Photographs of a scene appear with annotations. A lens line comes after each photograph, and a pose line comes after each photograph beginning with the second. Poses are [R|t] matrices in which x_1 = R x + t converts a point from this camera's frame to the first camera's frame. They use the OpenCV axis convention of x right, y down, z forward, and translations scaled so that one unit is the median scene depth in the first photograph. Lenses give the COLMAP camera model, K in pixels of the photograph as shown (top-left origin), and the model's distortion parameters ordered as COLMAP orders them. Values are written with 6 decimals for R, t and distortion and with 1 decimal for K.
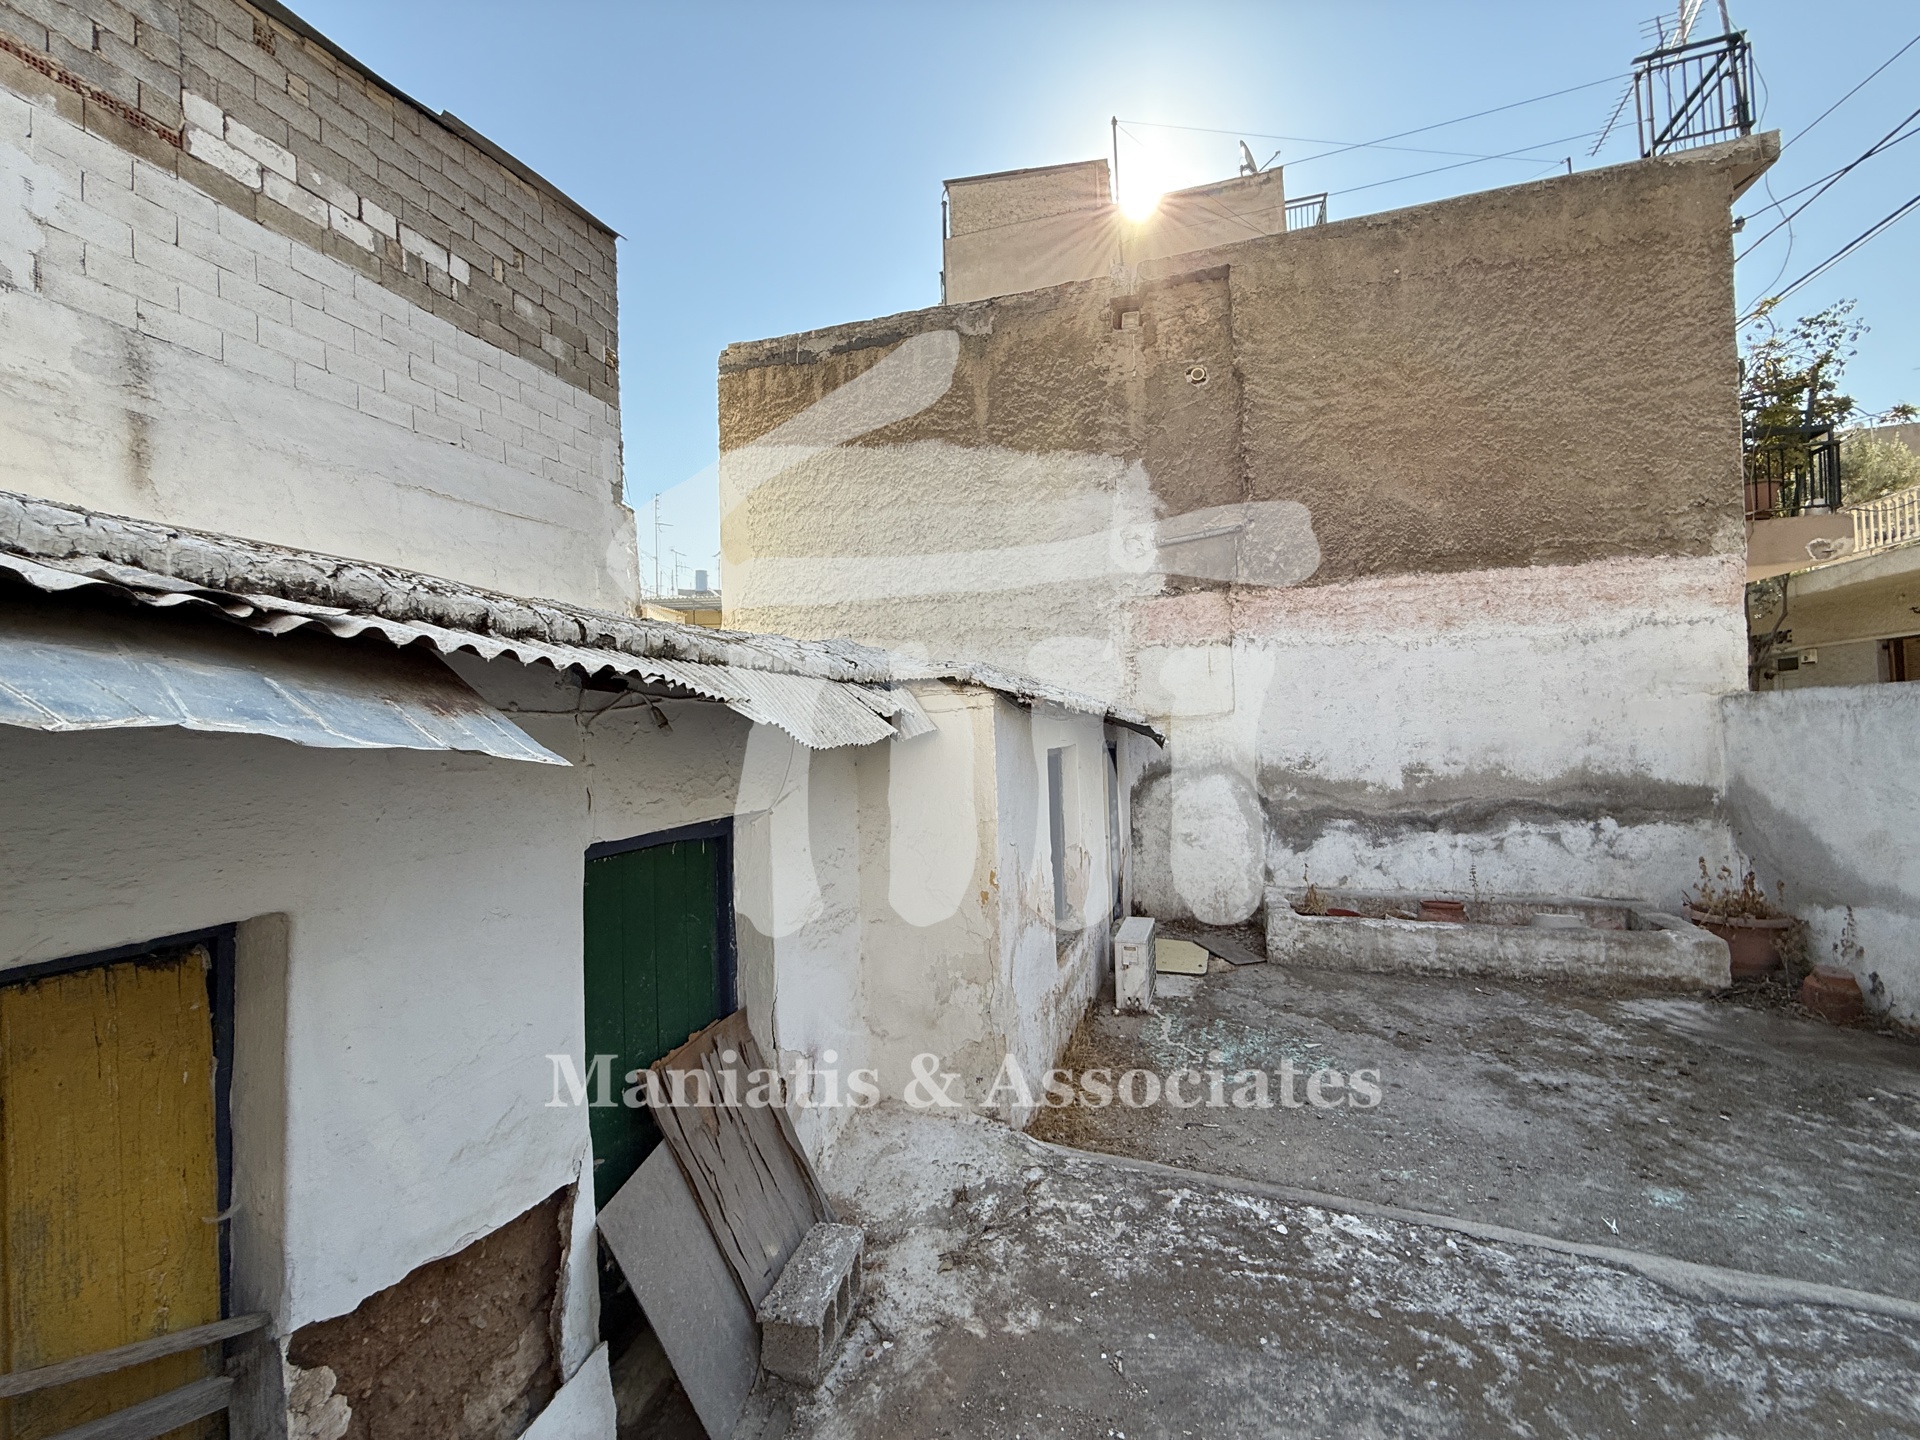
lens RADIAL K [[761.8, 0, 954.4], [0, 761.8, 721.5], [0, 0, 1]] dist [-0.001223, 0.000184]
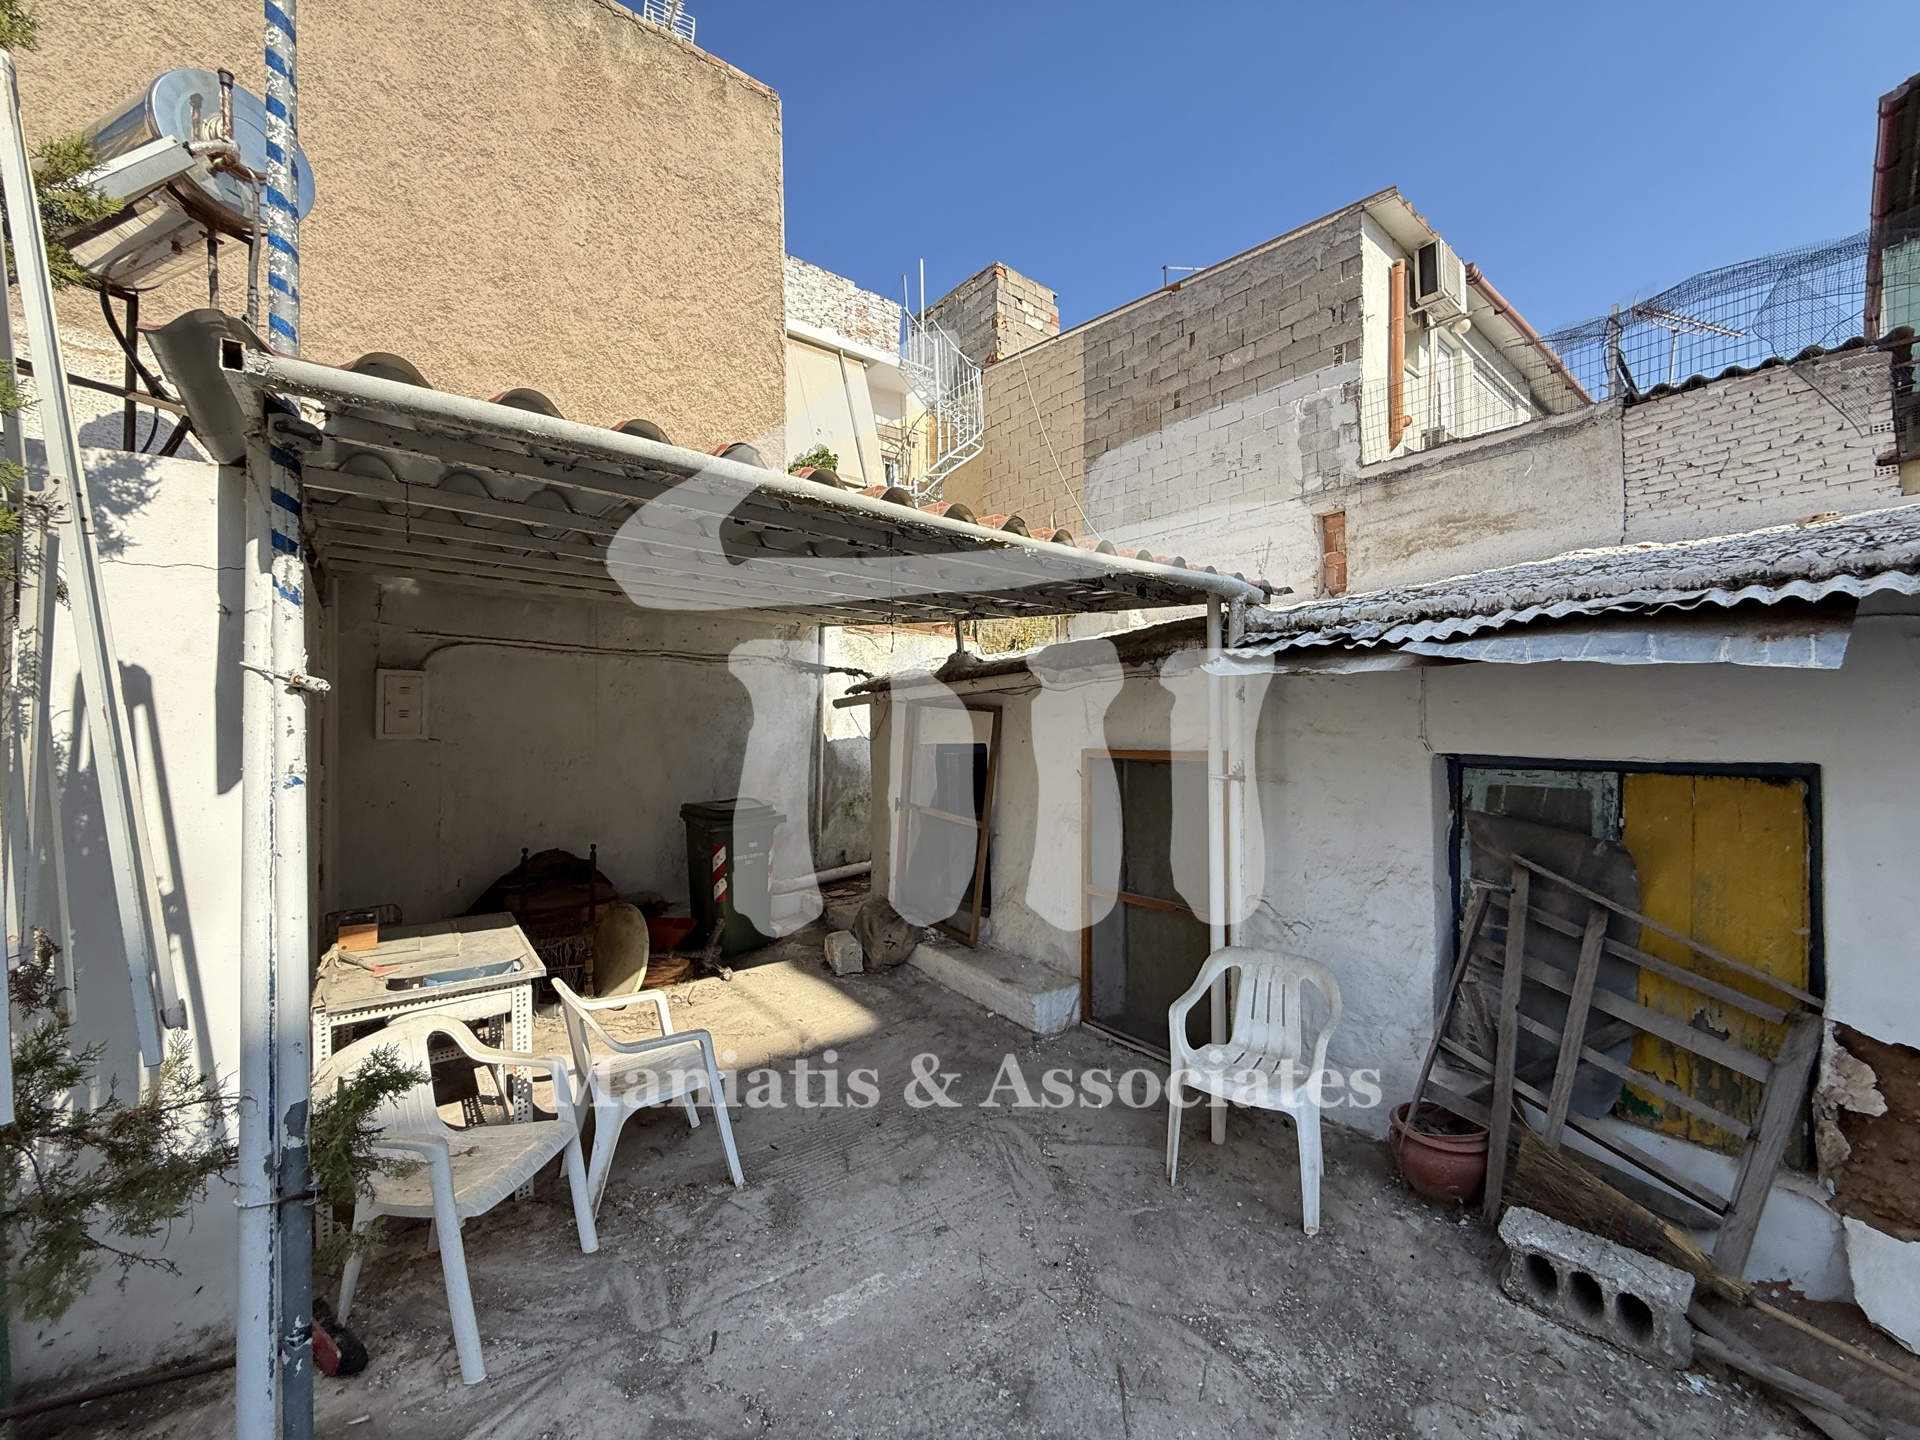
lens RADIAL K [[761.8, 0, 954.4], [0, 761.8, 720.2], [0, 0, 1]] dist [-0.001223, 0.000184]
pose [[-0.579040, 0.022533, -0.814987, 0.358248], [0.043596, 0.999044, -0.003353, 0.018998], [0.814132, -0.037471, -0.579469, 0.100805]]
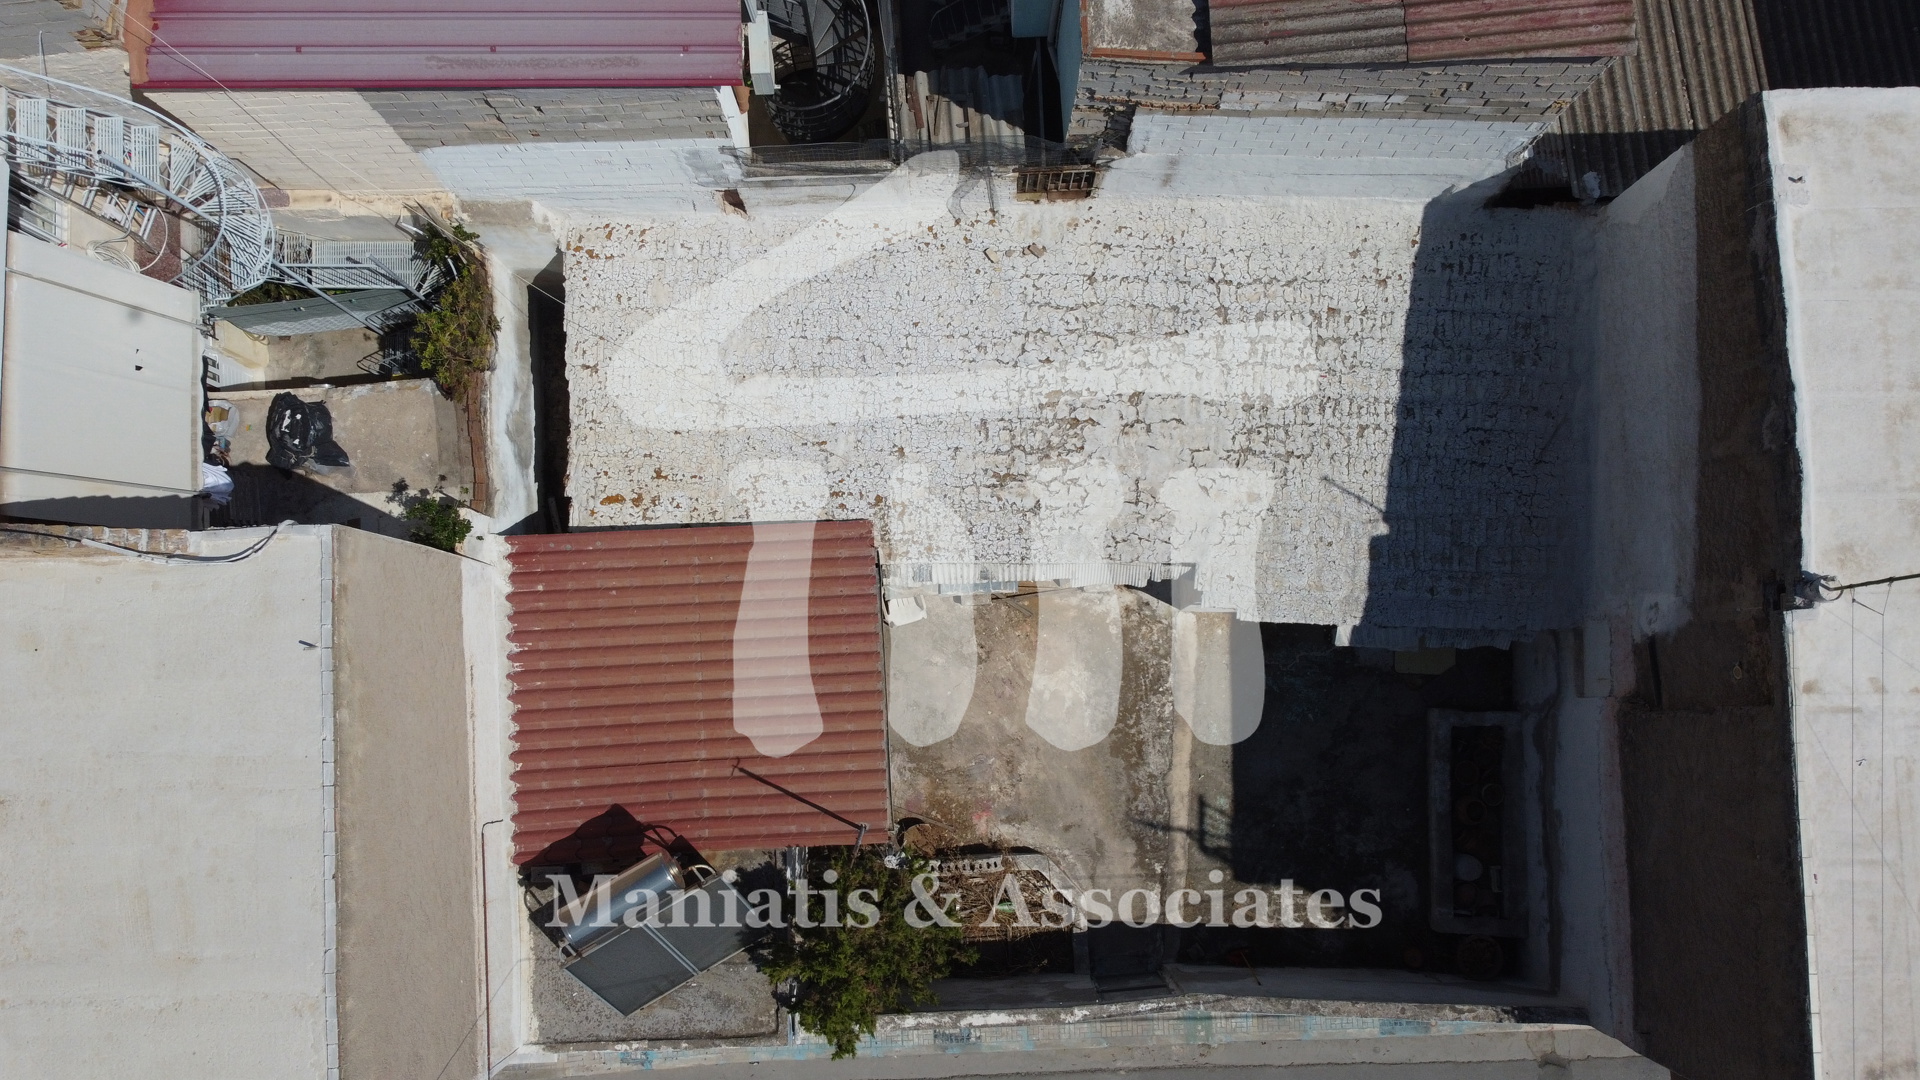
lens RADIAL K [[1442.0, 0, 962.3], [0, 1442.0, 542.6], [0, 0, 1]] dist [0.003296, -0.004904]
pose [[0.303867, 0.949492, -0.078286, 0.000563], [0.006583, 0.080077, 0.996767, -3.185511], [0.952692, -0.303400, 0.018082, 0.076078]]
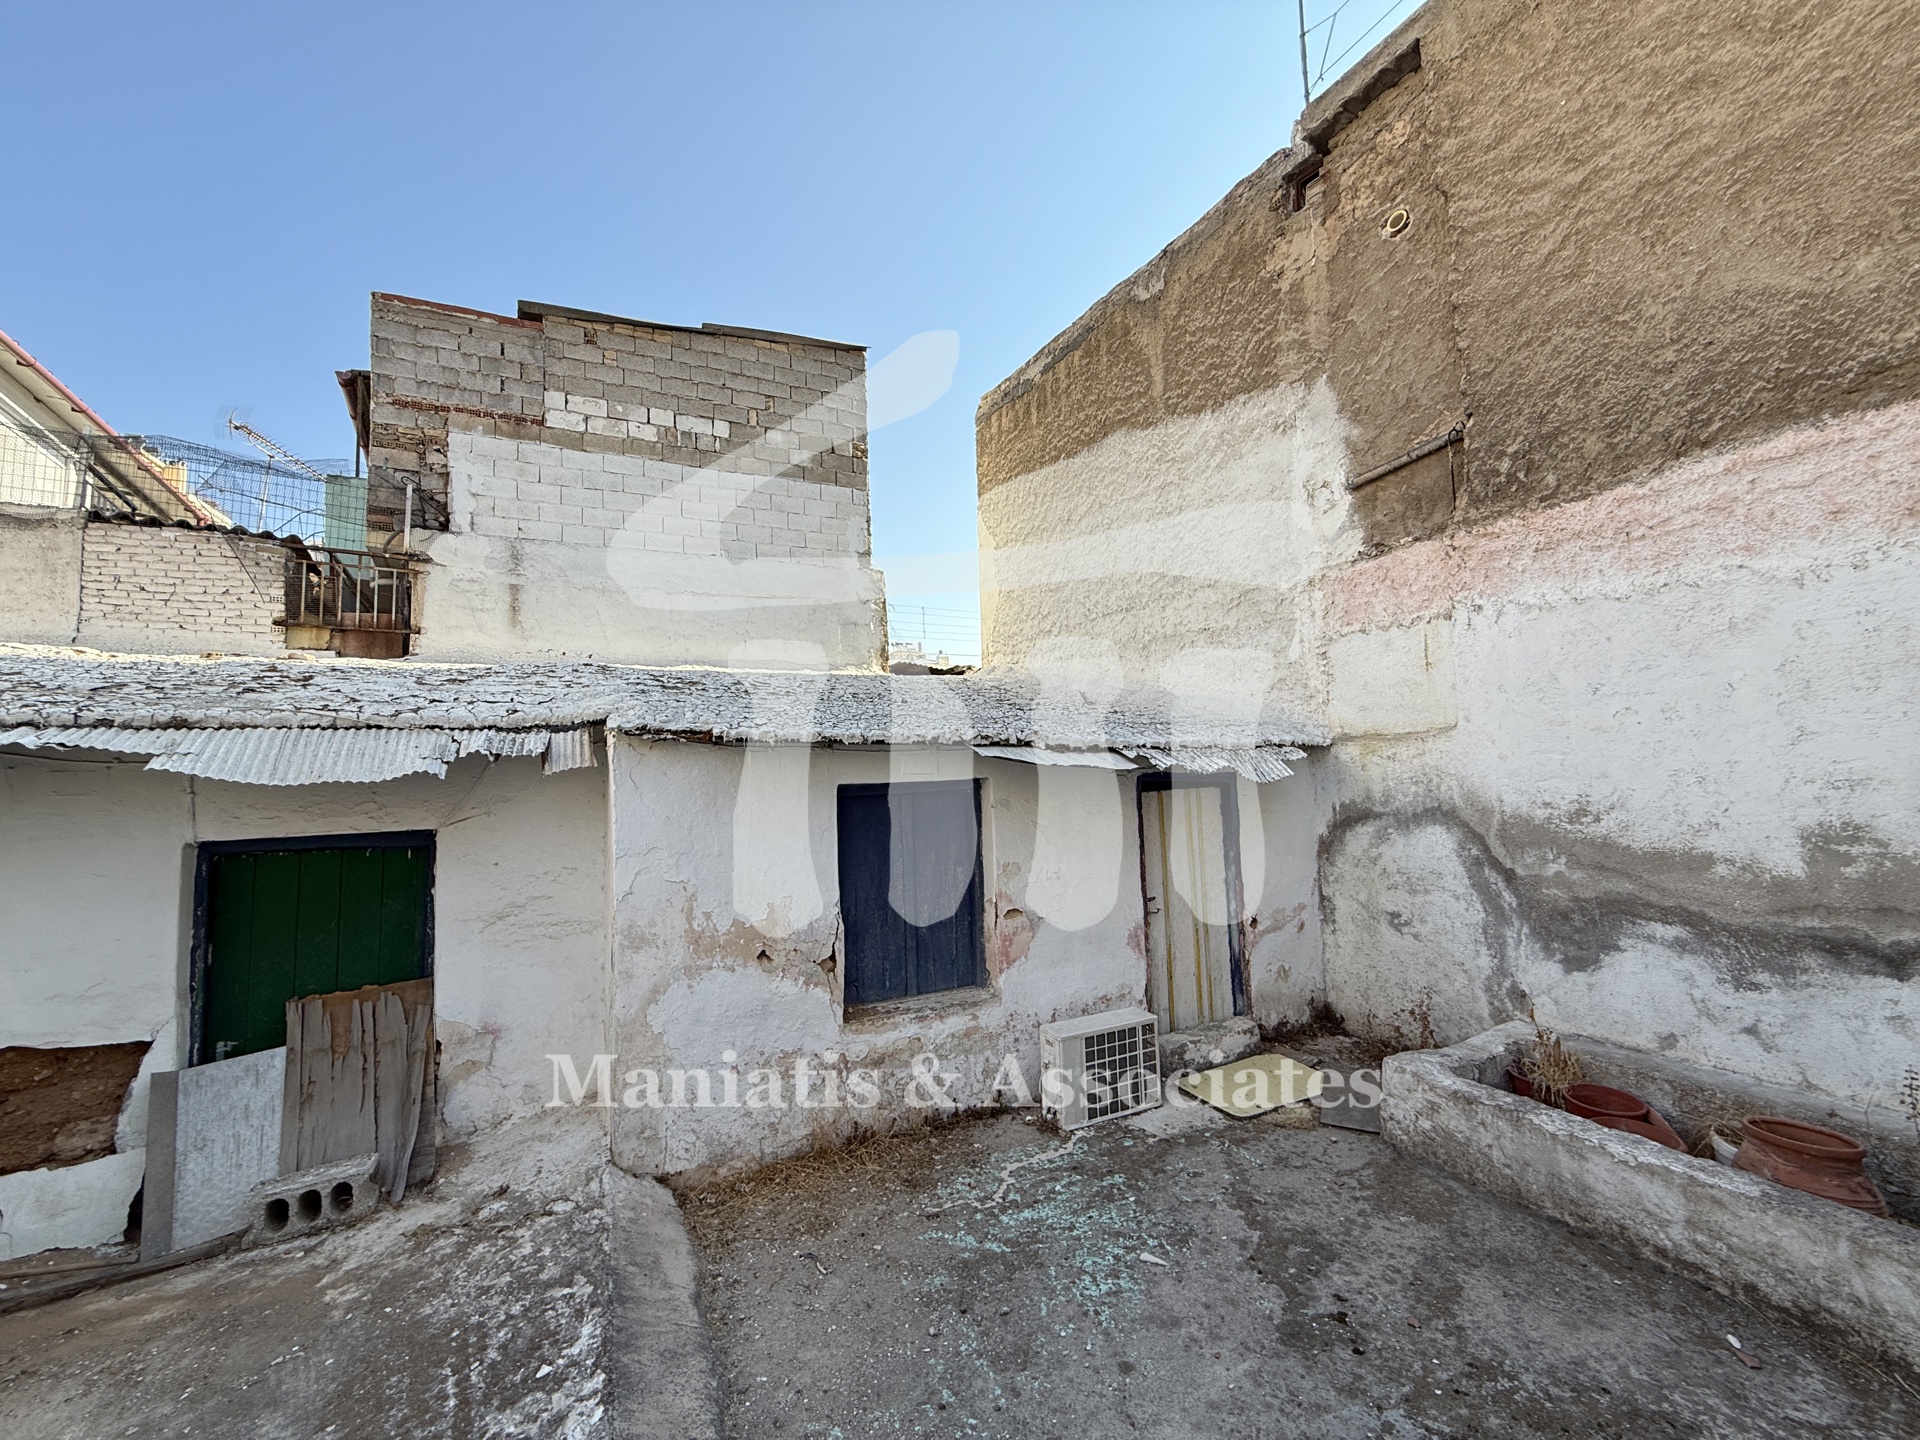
lens RADIAL K [[761.8, 0, 954.1], [0, 761.8, 721.0], [0, 0, 1]] dist [-0.001223, 0.000184]
pose [[0.712996, -0.040813, -0.699980, 0.667508], [0.020283, 0.999087, -0.037593, -0.001619], [0.700875, 0.012606, 0.713173, 0.349129]]
